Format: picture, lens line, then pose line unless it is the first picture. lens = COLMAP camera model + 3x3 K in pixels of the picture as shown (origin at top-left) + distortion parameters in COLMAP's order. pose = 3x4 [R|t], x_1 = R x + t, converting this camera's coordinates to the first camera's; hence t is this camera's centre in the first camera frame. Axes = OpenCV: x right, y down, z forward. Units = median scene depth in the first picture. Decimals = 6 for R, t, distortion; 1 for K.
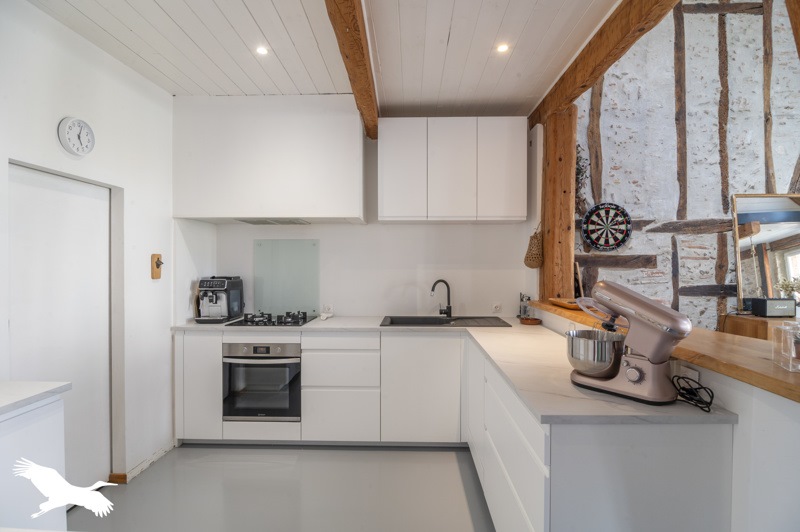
lens RADIAL K [[396.6, 0, 396.7], [0, 396.6, 261.9], [0, 0, 1]] dist [-0.013983, -0.002320]
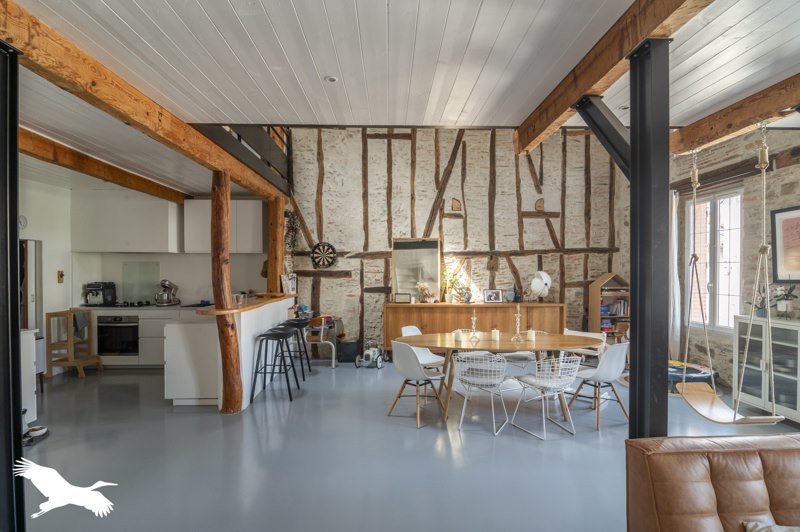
lens RADIAL K [[396.6, 0, 403.0], [0, 396.6, 272.8], [0, 0, 1]] dist [-0.013983, -0.002320]
pose [[0.996803, 0.001536, 0.079884, 0.752795], [-0.002245, 0.999959, 0.008792, -0.023543], [-0.079867, -0.008943, 0.996765, -0.872184]]
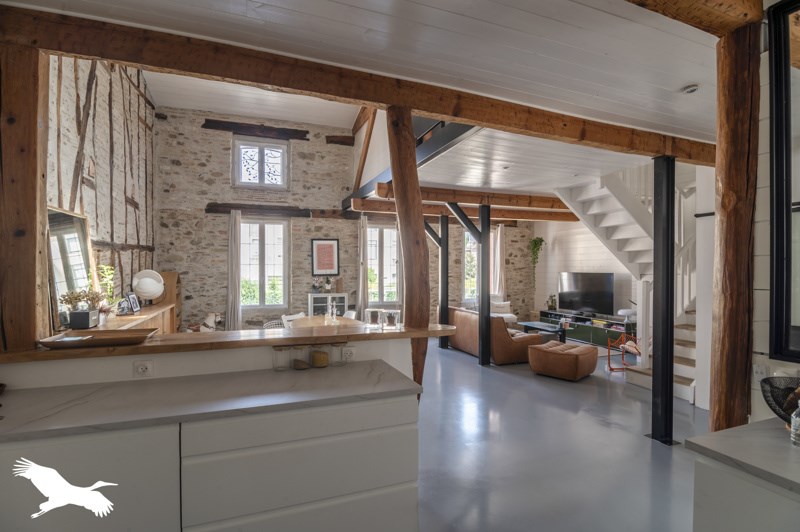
lens RADIAL K [[396.6, 0, 401.0], [0, 396.6, 271.4], [0, 0, 1]] dist [-0.013983, -0.002320]
pose [[-0.389384, -0.000513, 0.921075, -0.304389], [-0.004118, 0.999991, -0.001184, -0.013439], [-0.921066, -0.004254, -0.389382, 0.548865]]
